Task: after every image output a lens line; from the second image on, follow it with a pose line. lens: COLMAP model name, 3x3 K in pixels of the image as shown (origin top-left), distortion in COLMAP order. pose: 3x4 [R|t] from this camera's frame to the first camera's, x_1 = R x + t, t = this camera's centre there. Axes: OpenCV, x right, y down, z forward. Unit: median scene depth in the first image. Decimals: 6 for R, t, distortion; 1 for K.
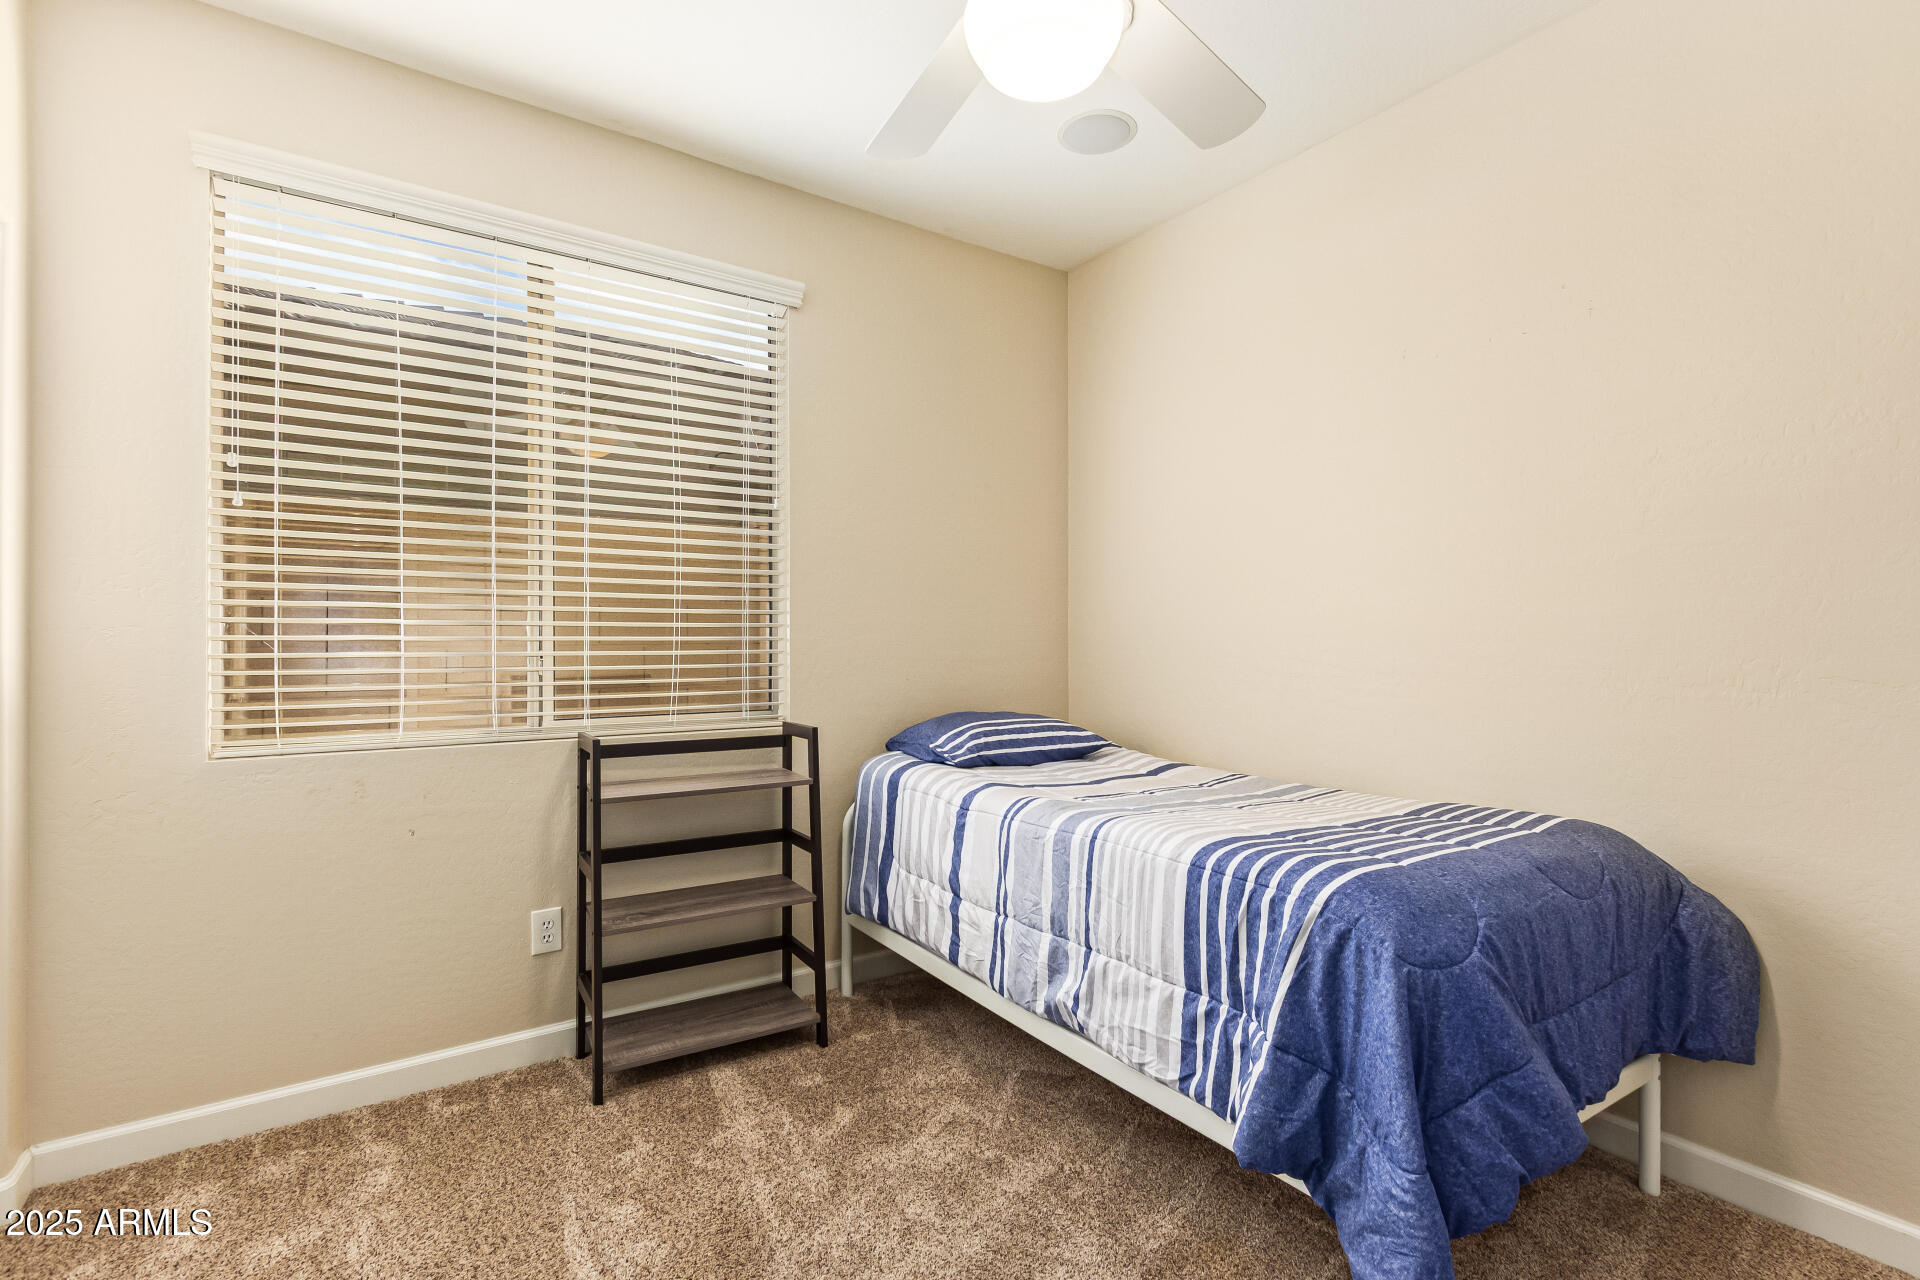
lens RADIAL K [[878.3, 0, 963.5], [0, 878.3, 648.3], [0, 0, 1]] dist [-0.003847, -0.000701]
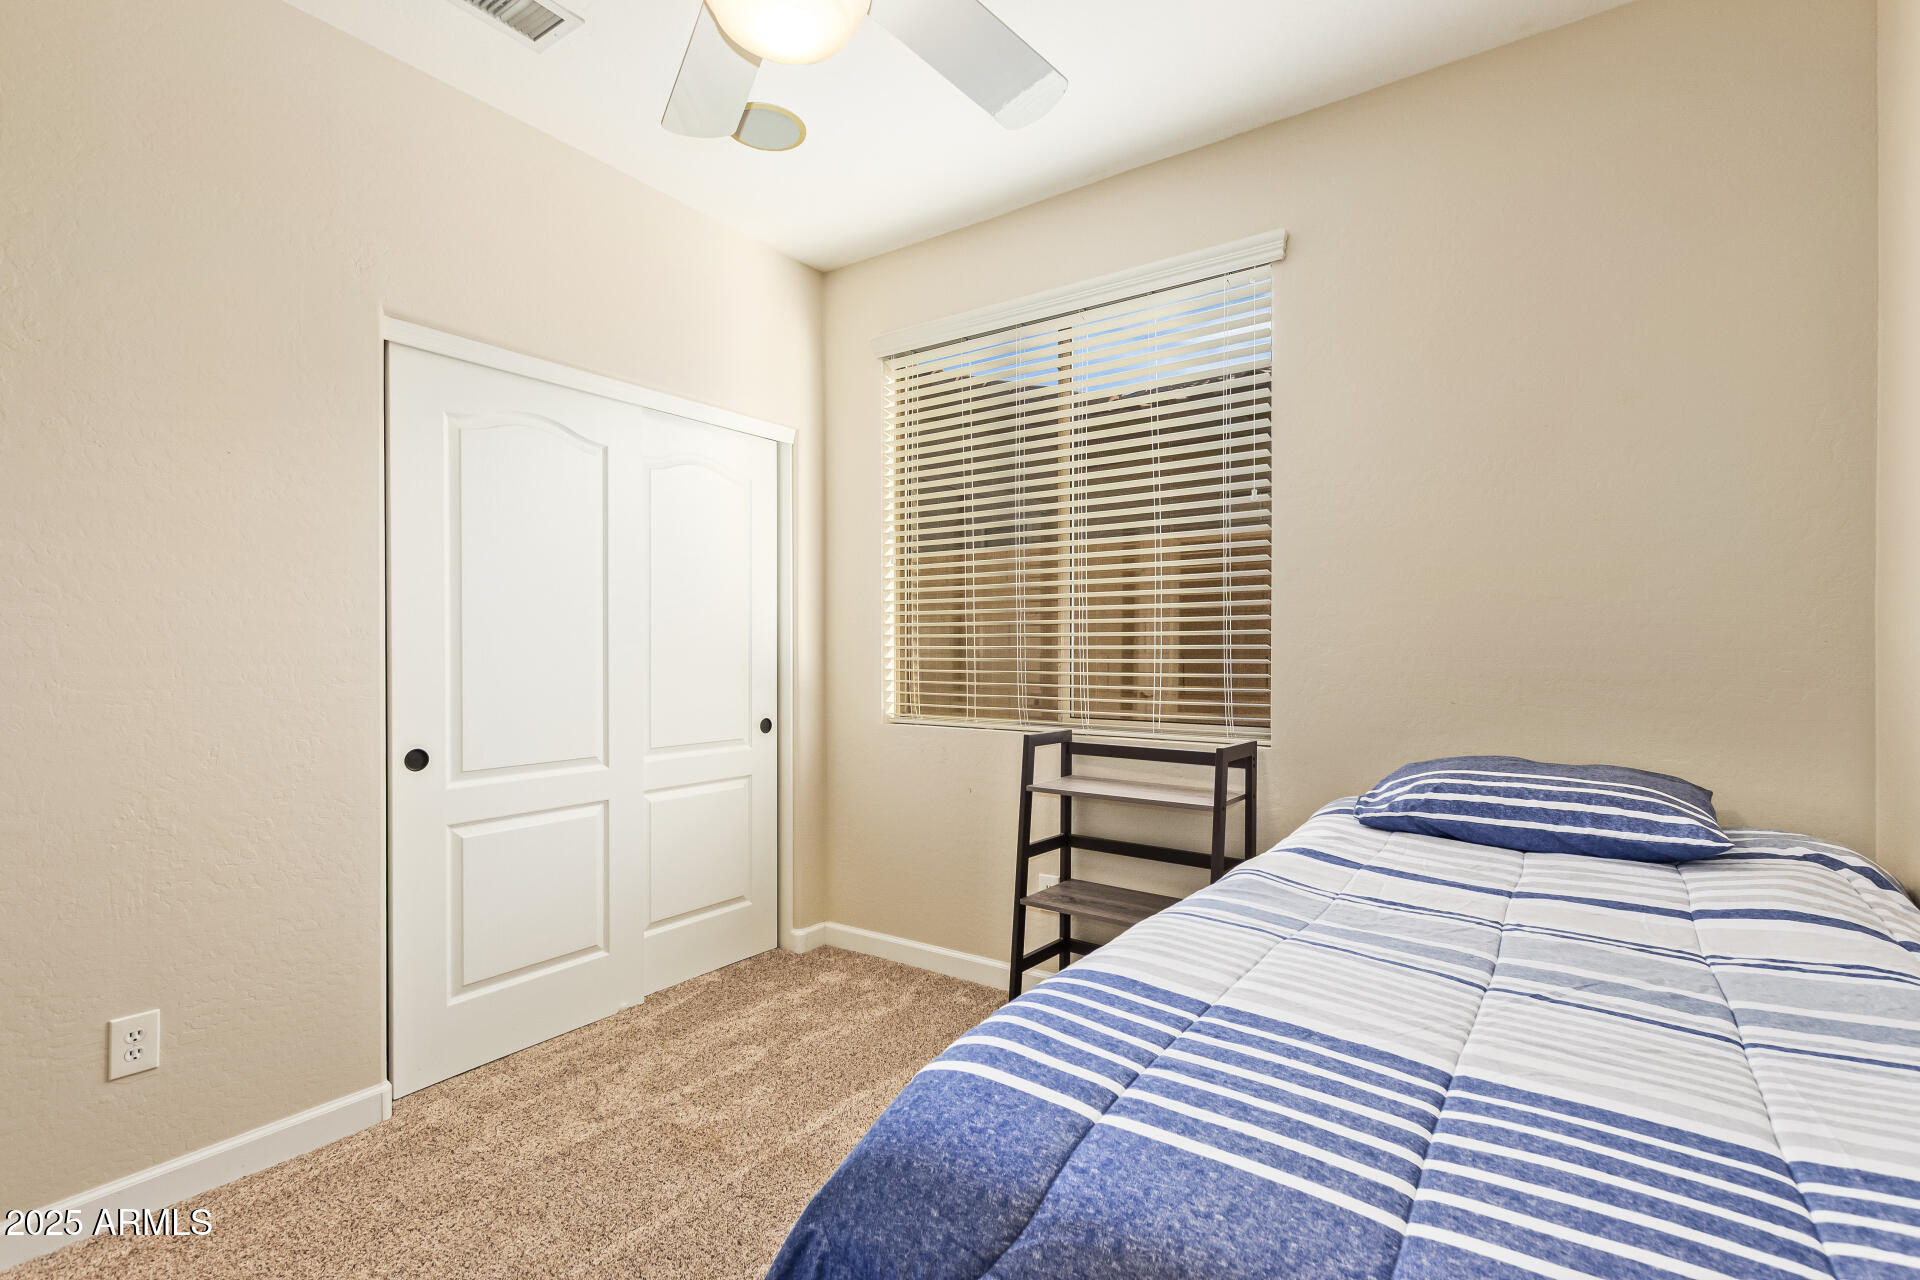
lens RADIAL K [[878.3, 0, 963.5], [0, 878.3, 648.3], [0, 0, 1]] dist [-0.003847, -0.000701]
pose [[0.363808, 0.005252, -0.931459, 0.598341], [-0.007204, 0.999970, 0.002824, -0.011831], [0.931446, 0.005683, 0.363835, 0.463080]]
